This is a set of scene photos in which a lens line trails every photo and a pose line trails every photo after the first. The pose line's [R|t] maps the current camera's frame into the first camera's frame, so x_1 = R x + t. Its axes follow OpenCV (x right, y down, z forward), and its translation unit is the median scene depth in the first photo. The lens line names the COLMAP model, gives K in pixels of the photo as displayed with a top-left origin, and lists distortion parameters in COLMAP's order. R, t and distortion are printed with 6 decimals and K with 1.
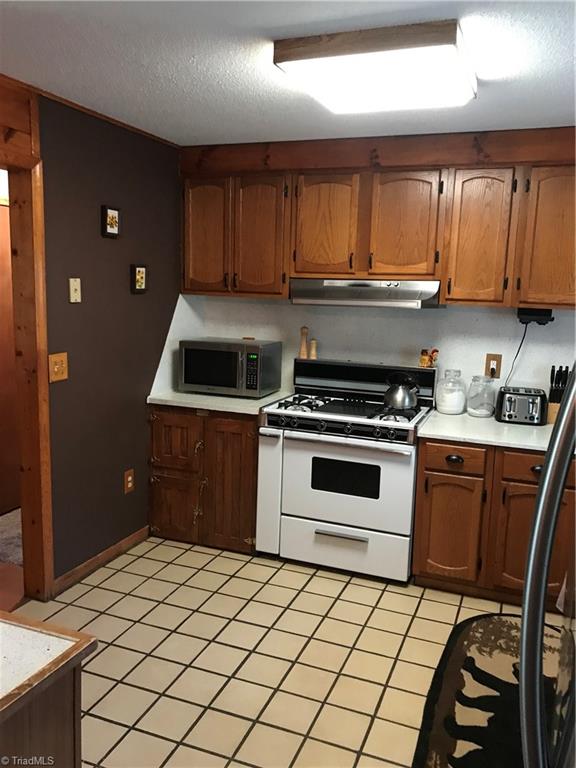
lens RADIAL K [[632.1, 0, 293.0], [0, 632.1, 382.4], [0, 0, 1]] dist [0.045981, -0.050823]
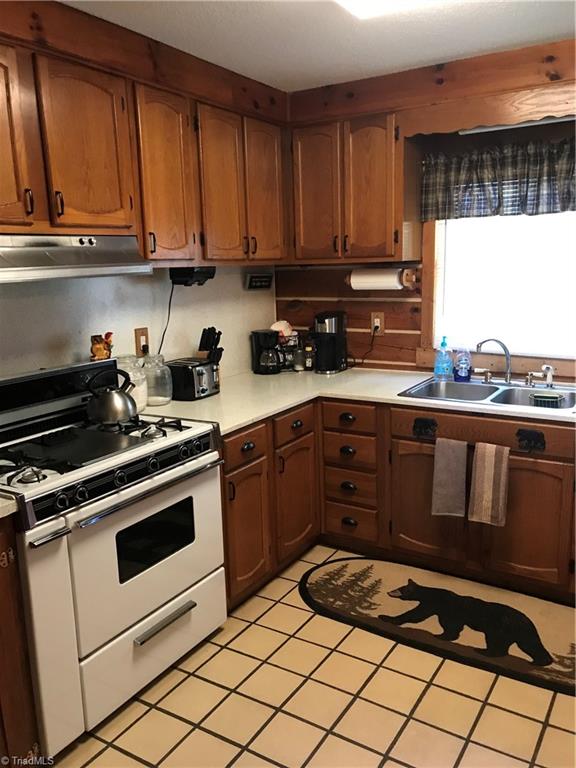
lens RADIAL K [[632.1, 0, 290.7], [0, 632.1, 385.7], [0, 0, 1]] dist [0.045981, -0.050823]
pose [[0.171897, -0.224188, 0.959266, -0.511005], [0.185494, 0.963708, 0.191987, -0.106451], [-0.967493, 0.144936, 0.207244, 0.736064]]
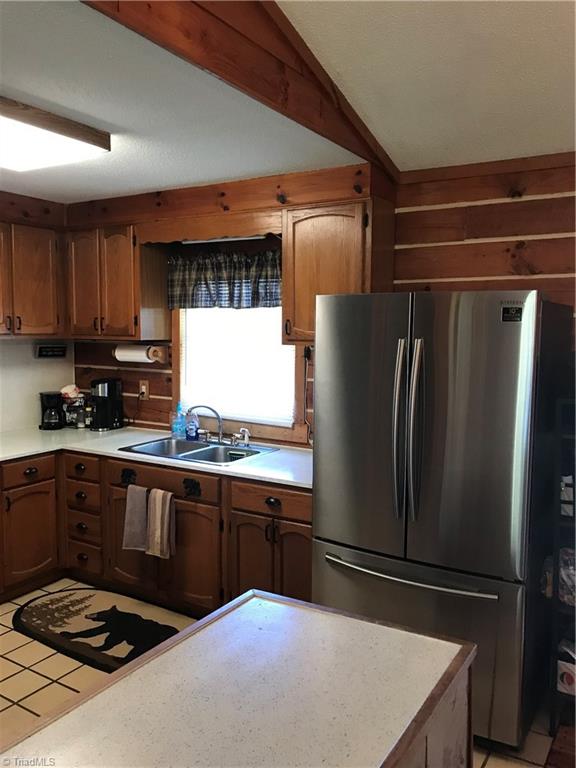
lens RADIAL K [[632.1, 0, 294.5], [0, 632.1, 378.4], [0, 0, 1]] dist [0.045981, -0.050823]
pose [[0.171803, -0.111538, 0.978797, -0.635711], [0.151830, 0.984696, 0.085560, -0.059238], [-0.973361, 0.133911, 0.186109, 0.245687]]
